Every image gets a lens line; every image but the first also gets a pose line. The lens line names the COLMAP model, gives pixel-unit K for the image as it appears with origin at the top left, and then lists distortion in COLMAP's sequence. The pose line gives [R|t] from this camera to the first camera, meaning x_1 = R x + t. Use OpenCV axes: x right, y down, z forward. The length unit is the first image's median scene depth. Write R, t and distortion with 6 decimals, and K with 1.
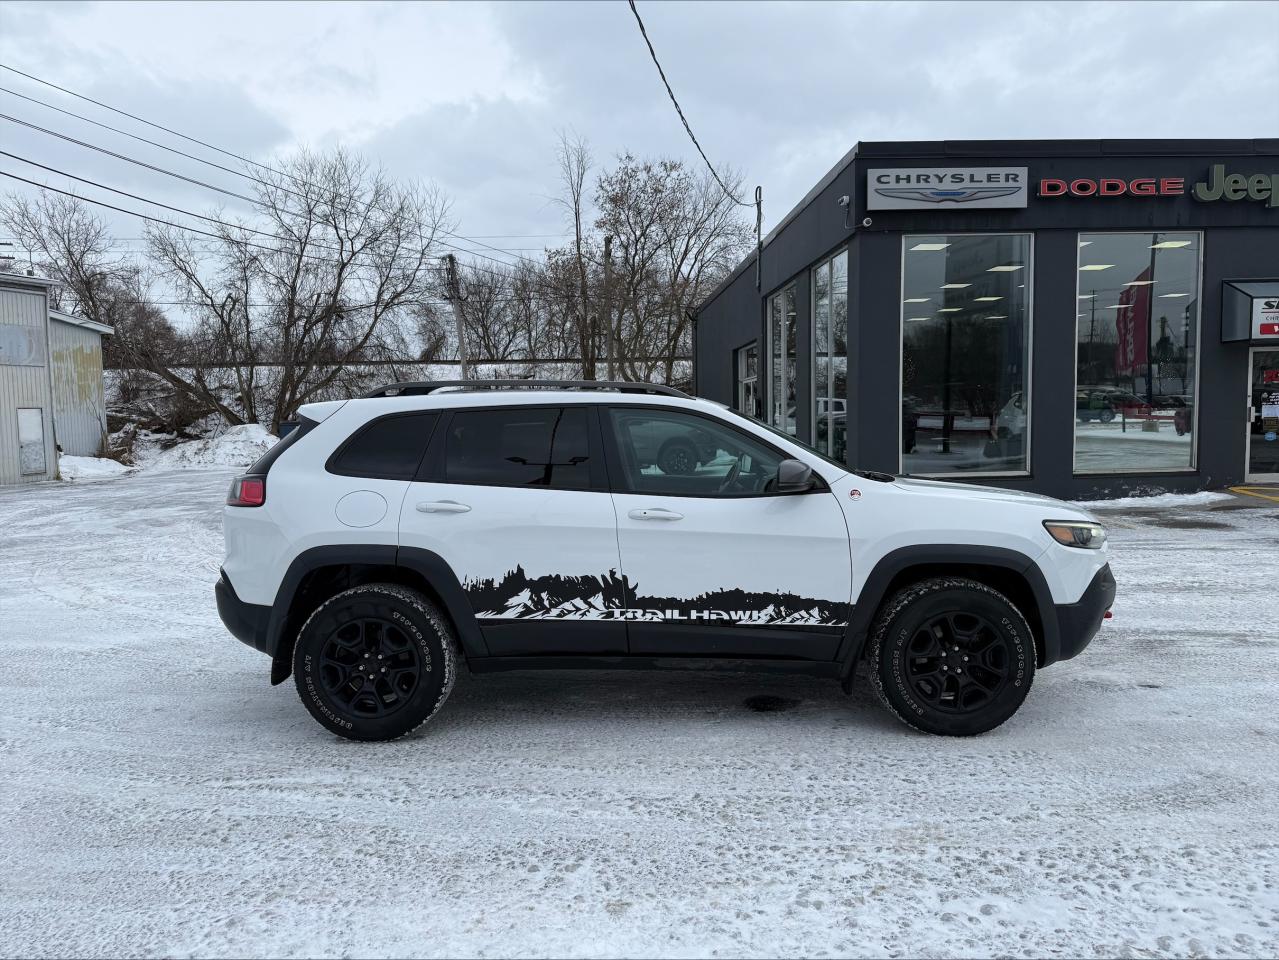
lens RADIAL K [[887.2, 0, 639.5], [0, 887.2, 480.0], [0, 0, 1]] dist [0.044993, -0.062844]
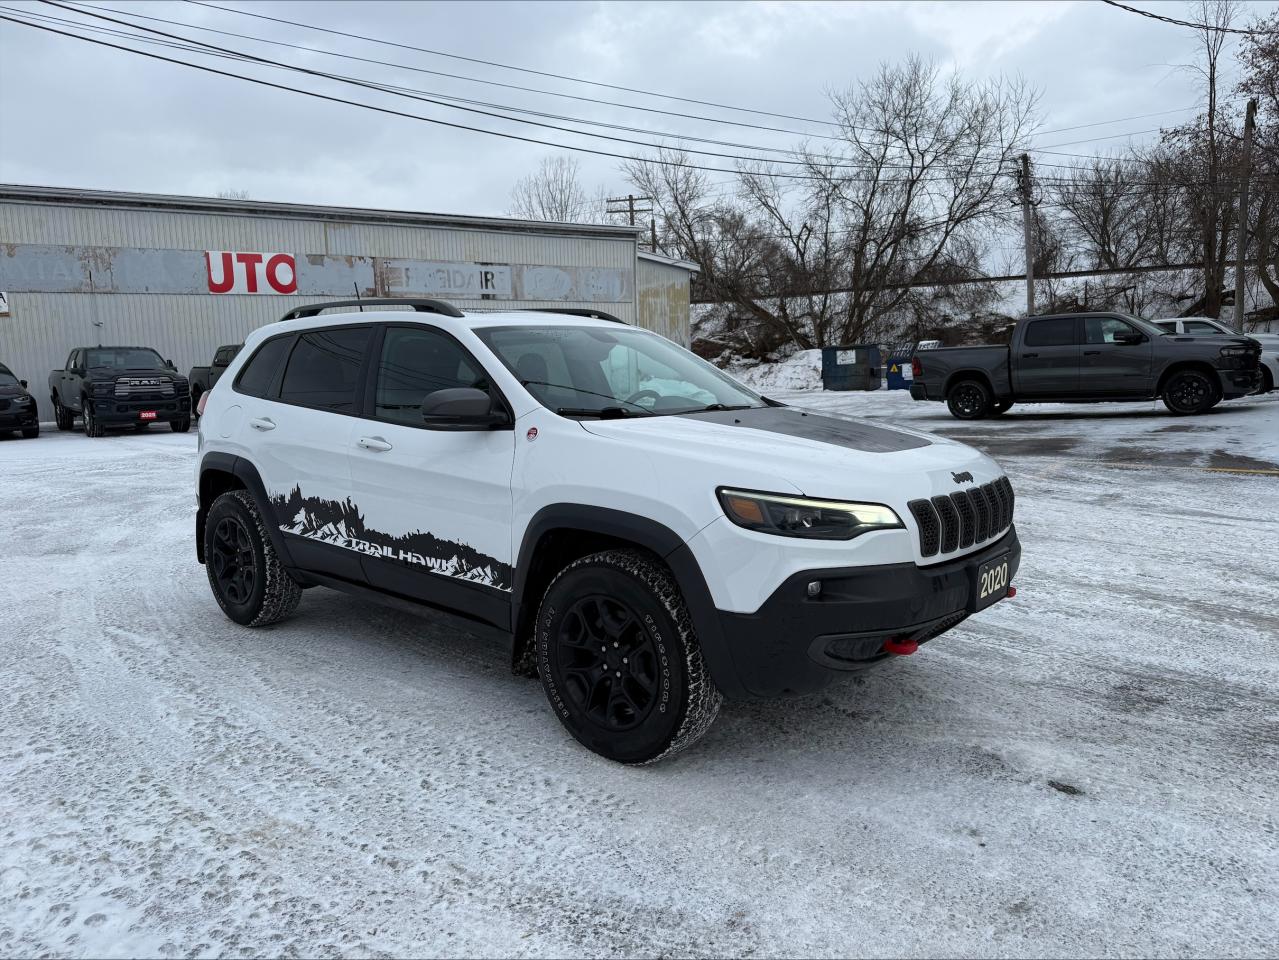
lens RADIAL K [[890.2, 0, 641.3], [0, 890.2, 487.0], [0, 0, 1]] dist [0.049149, -0.059098]
pose [[0.776239, 0.090022, -0.623978, 0.723840], [-0.032798, 0.994179, 0.102629, -0.019301], [0.629585, -0.059199, 0.774673, 0.385776]]
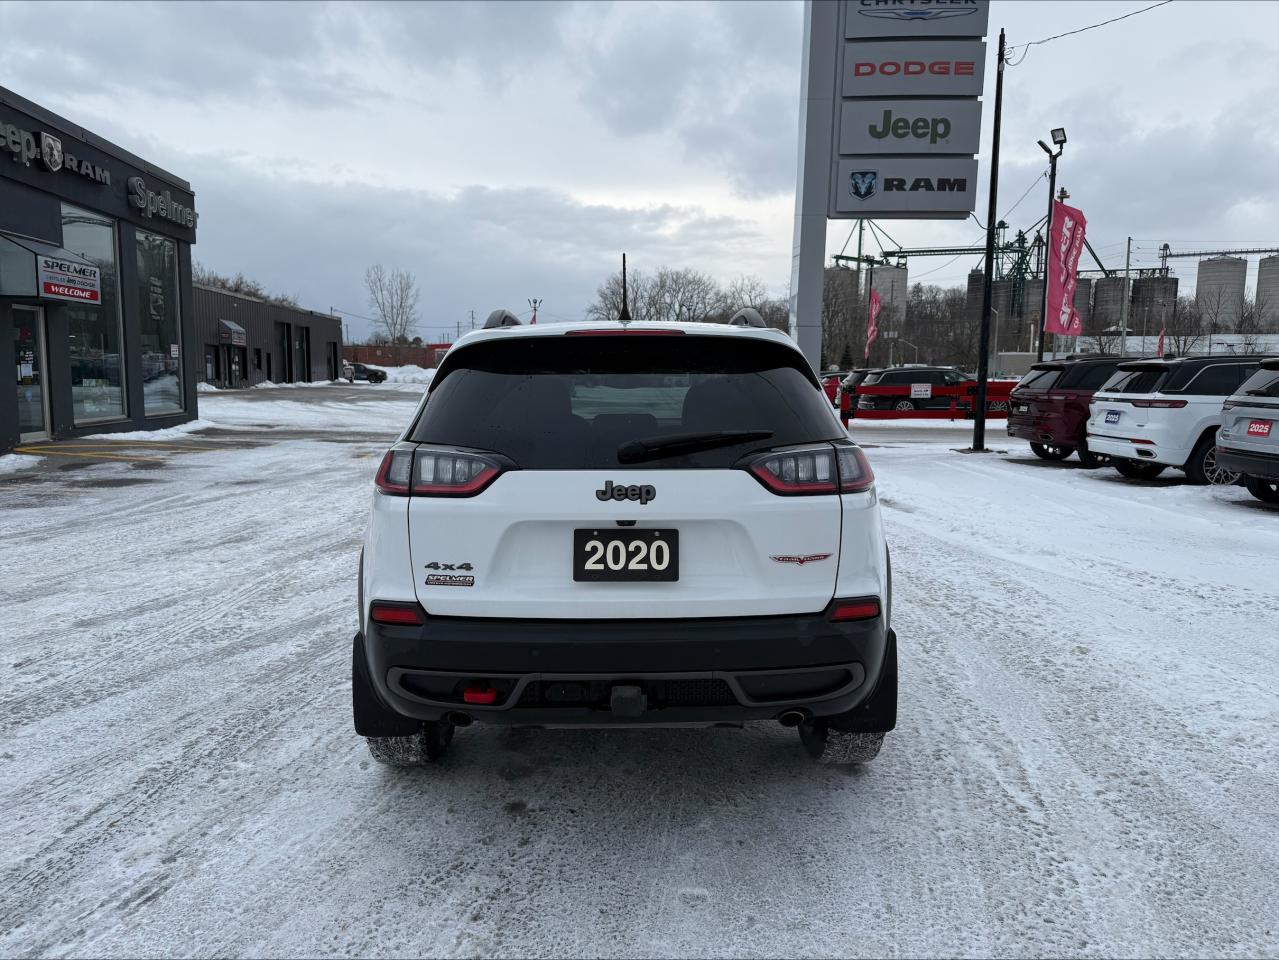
lens RADIAL K [[893.6, 0, 639.5], [0, 893.6, 480.0], [0, 0, 1]] dist [0.048517, -0.059033]
pose [[-0.035996, -0.098490, 0.994487, -0.976015], [0.060064, 0.993119, 0.100529, -0.047988], [-0.997545, 0.063352, -0.029833, 1.075371]]
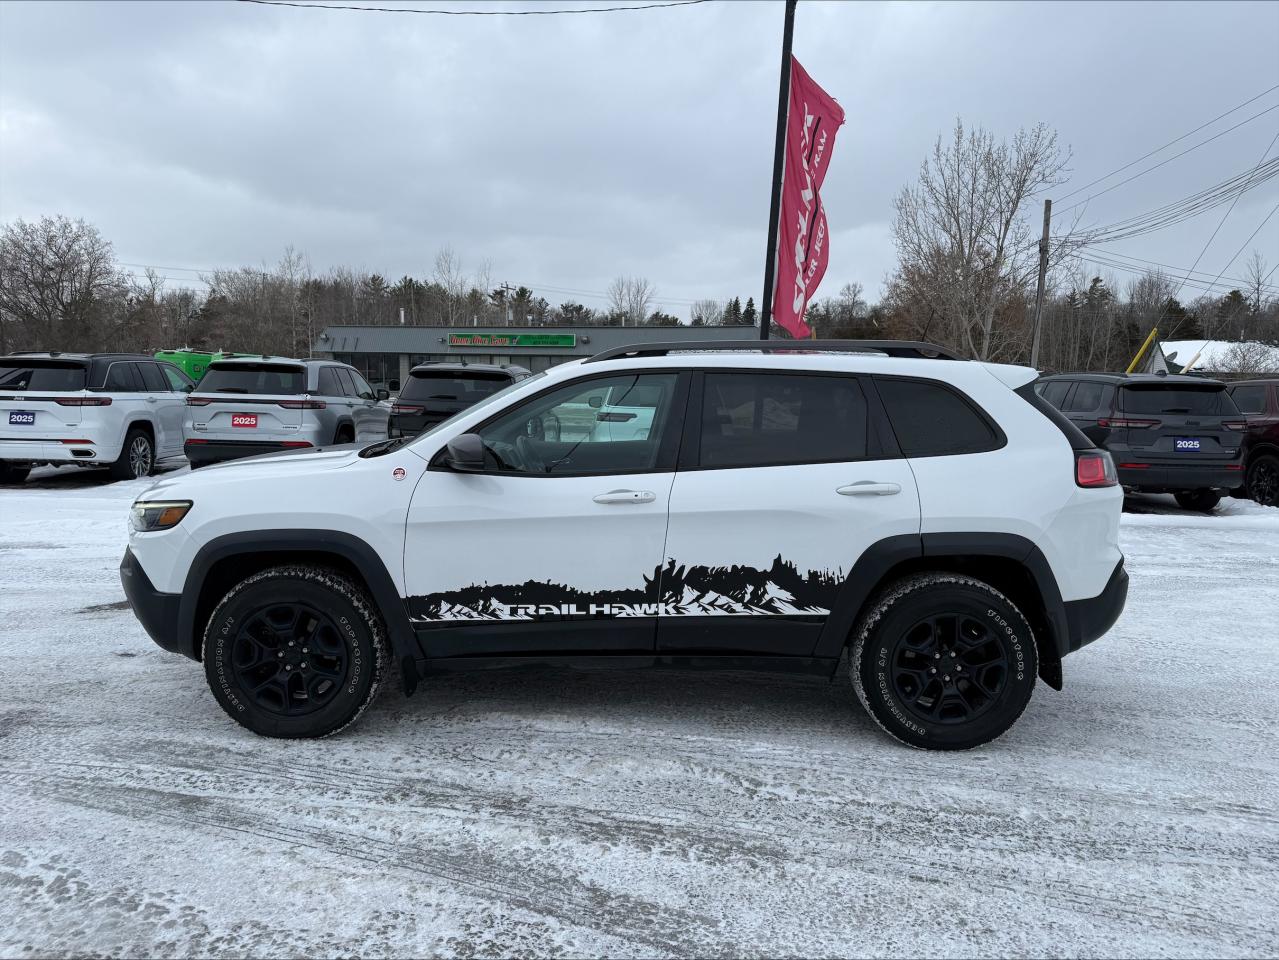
lens RADIAL K [[892.9, 0, 633.4], [0, 892.9, 459.8], [0, 0, 1]] dist [0.023713, -0.024370]
pose [[-0.999942, -0.000840, -0.010741, 0.026812], [-0.002449, 0.988583, 0.150657, -0.136267], [0.010491, 0.150675, -0.988528, 2.009970]]
